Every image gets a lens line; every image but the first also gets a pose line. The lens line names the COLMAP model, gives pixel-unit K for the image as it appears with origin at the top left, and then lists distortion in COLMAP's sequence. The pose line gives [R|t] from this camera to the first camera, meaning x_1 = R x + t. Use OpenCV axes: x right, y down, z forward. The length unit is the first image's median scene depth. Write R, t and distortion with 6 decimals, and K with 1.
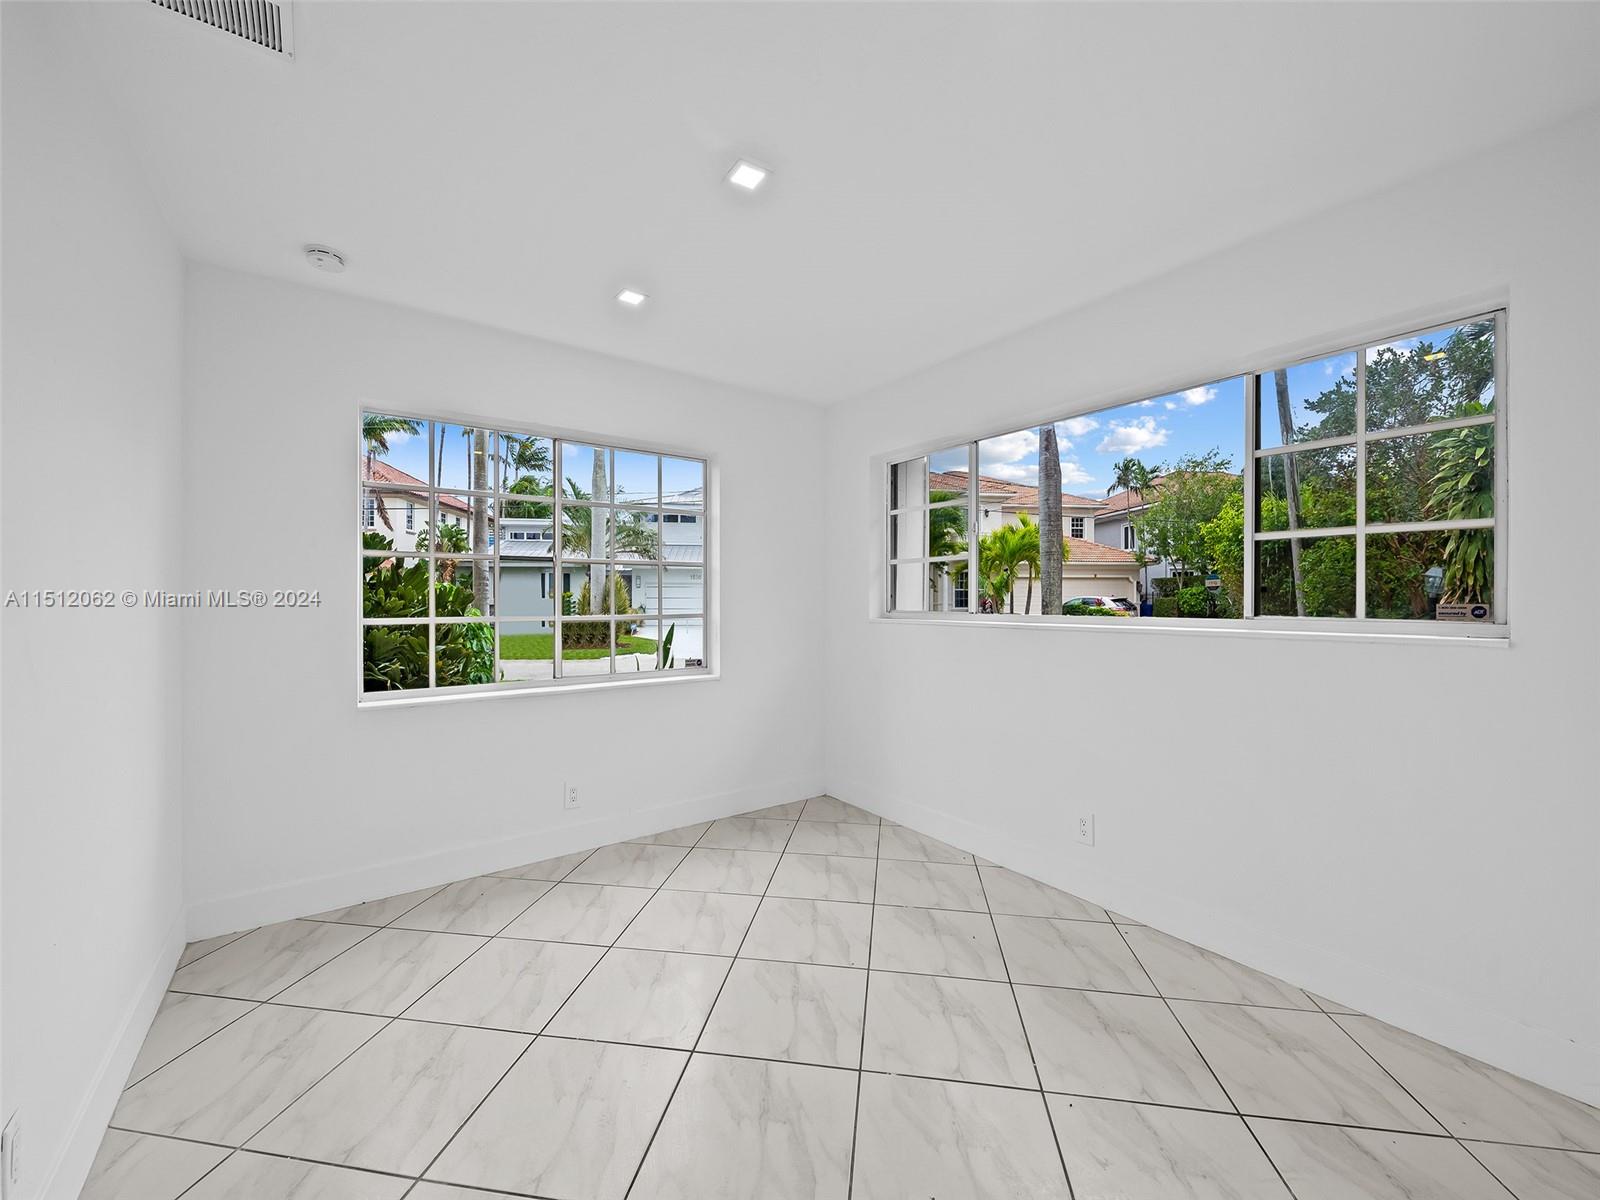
lens RADIAL K [[646.0, 0, 796.2], [0, 646.0, 597.4], [0, 0, 1]] dist [-0.000856, -0.000470]
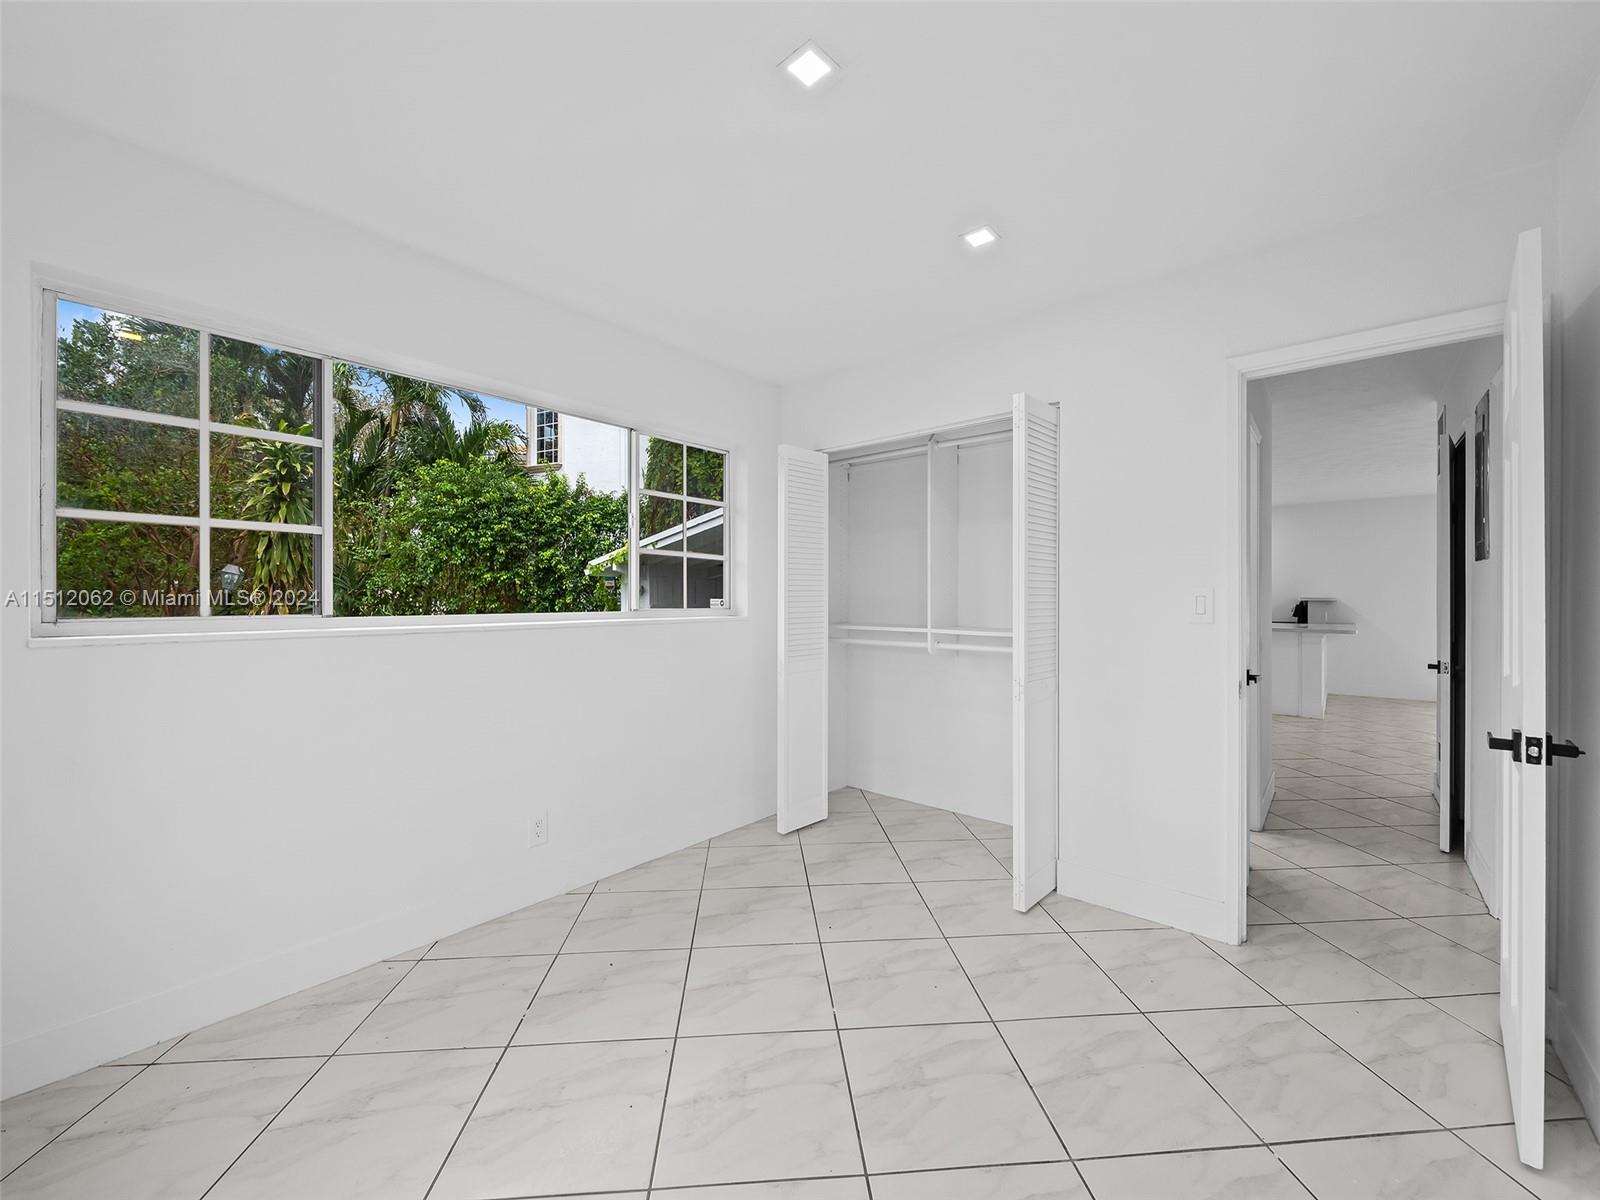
lens RADIAL K [[646.0, 0, 803.6], [0, 646.0, 596.6], [0, 0, 1]] dist [-0.000856, -0.000470]
pose [[-0.259073, -0.000174, 0.965858, -0.545851], [-0.006443, 0.999978, -0.001548, 0.002010], [-0.965836, -0.006624, -0.259068, 0.781046]]
